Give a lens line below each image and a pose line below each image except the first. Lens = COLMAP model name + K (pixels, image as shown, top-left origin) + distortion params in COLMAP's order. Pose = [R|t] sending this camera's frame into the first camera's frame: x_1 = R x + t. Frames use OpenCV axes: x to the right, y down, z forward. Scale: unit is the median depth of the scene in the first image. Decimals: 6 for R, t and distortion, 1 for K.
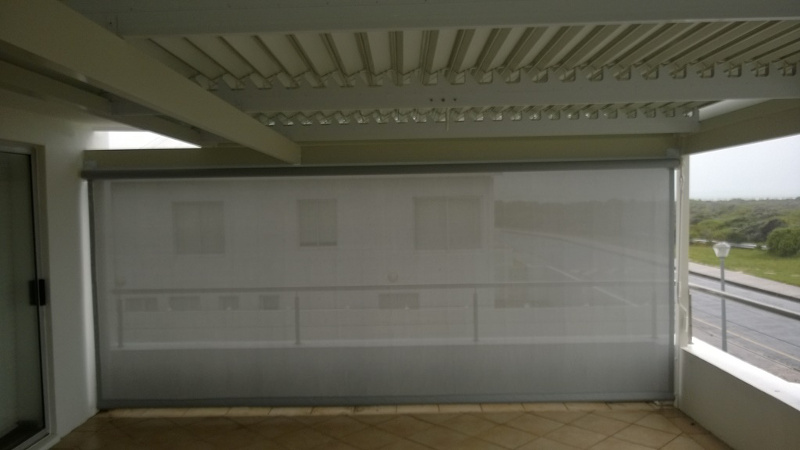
lens RADIAL K [[618.6, 0, 399.2], [0, 618.6, 240.0], [0, 0, 1]] dist [-0.006039, -0.005115]
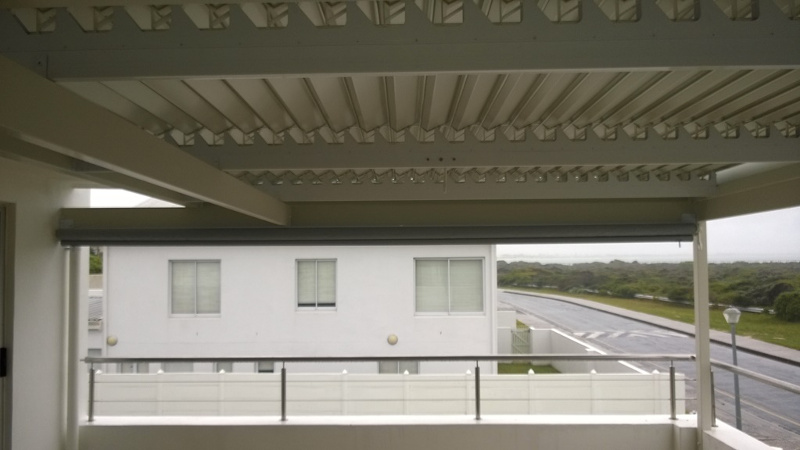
lens RADIAL K [[618.6, 0, 399.2], [0, 618.6, 240.0], [0, 0, 1]] dist [-0.006039, -0.005115]
pose [[0.999920, 0.011550, -0.005204, 0.010031], [-0.011992, 0.995415, -0.094894, -0.013885], [0.004084, 0.094948, 0.995474, 0.068480]]
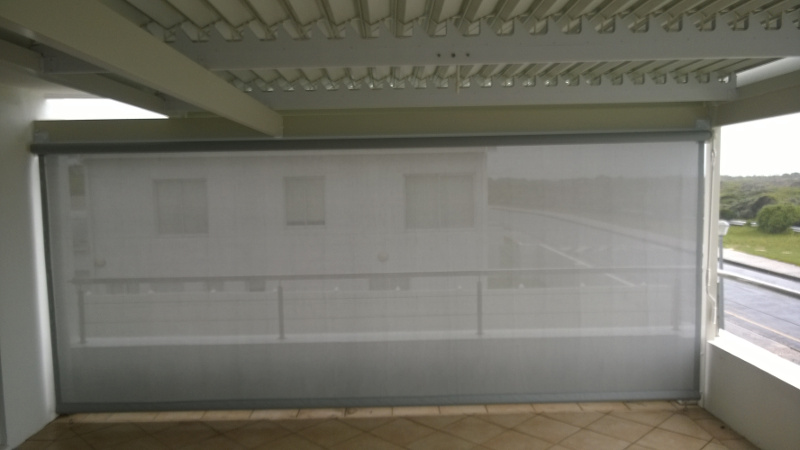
lens RADIAL K [[618.6, 0, 399.2], [0, 618.6, 240.0], [0, 0, 1]] dist [-0.006039, -0.005115]
pose [[0.999836, -0.002734, 0.017919, -0.010013], [0.002067, 0.999310, 0.037091, -0.008201], [-0.018008, -0.037048, 0.999151, 0.112442]]
